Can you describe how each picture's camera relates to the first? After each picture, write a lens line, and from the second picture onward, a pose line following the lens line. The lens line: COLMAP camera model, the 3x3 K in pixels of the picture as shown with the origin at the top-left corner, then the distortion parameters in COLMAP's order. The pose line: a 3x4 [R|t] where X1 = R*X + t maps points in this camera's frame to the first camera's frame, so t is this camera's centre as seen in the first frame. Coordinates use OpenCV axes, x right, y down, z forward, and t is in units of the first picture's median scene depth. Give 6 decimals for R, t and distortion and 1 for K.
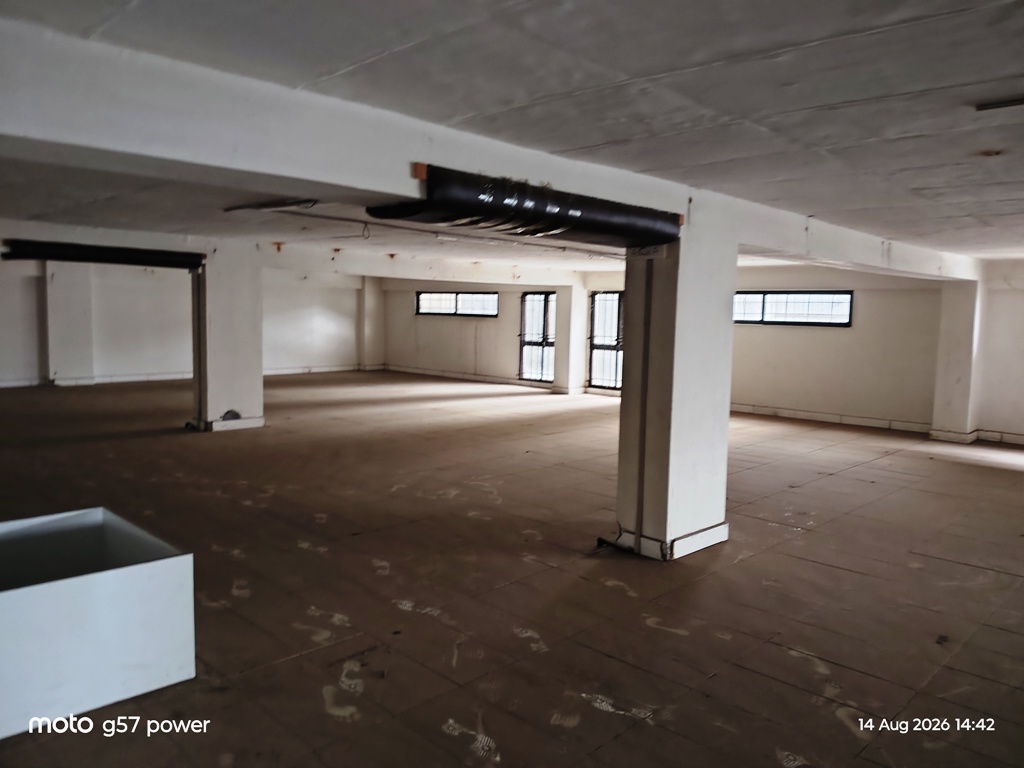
lens RADIAL K [[781.2, 0, 513.0], [0, 781.2, 383.5], [0, 0, 1]] dist [-0.010364, -0.013434]
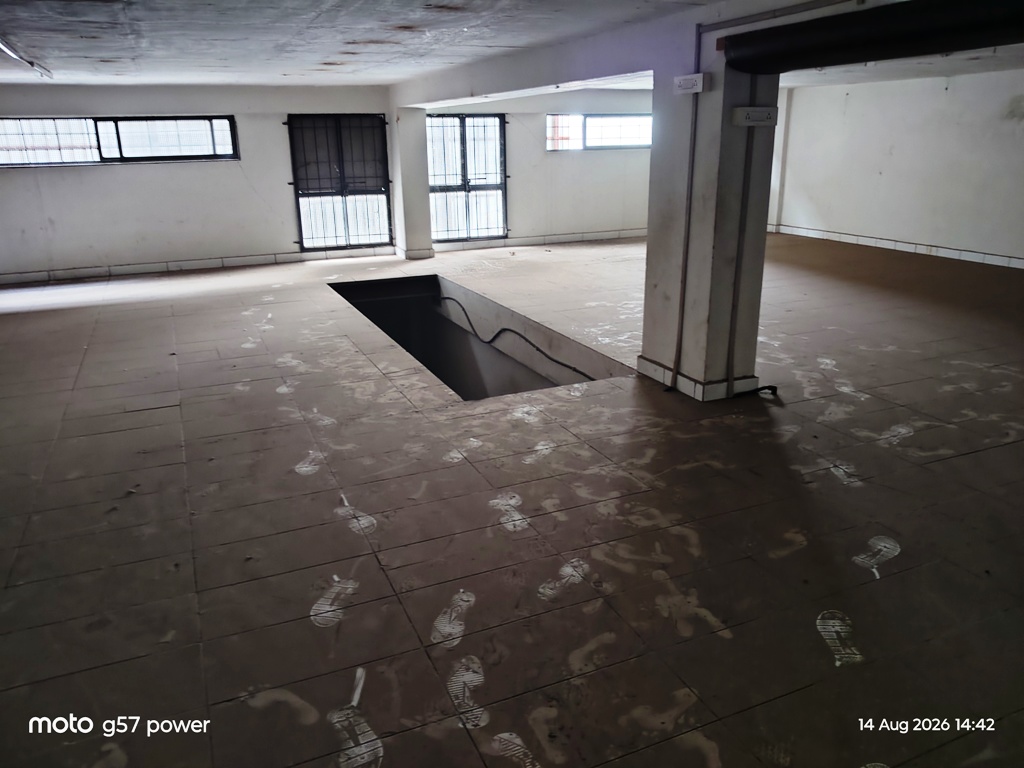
lens RADIAL K [[781.2, 0, 513.4], [0, 781.2, 385.7], [0, 0, 1]] dist [-0.010364, -0.013434]
pose [[0.379837, -0.303289, 0.873922, -0.629581], [0.112657, 0.952860, 0.281719, -0.073330], [-0.918168, -0.008554, 0.396100, 0.648735]]
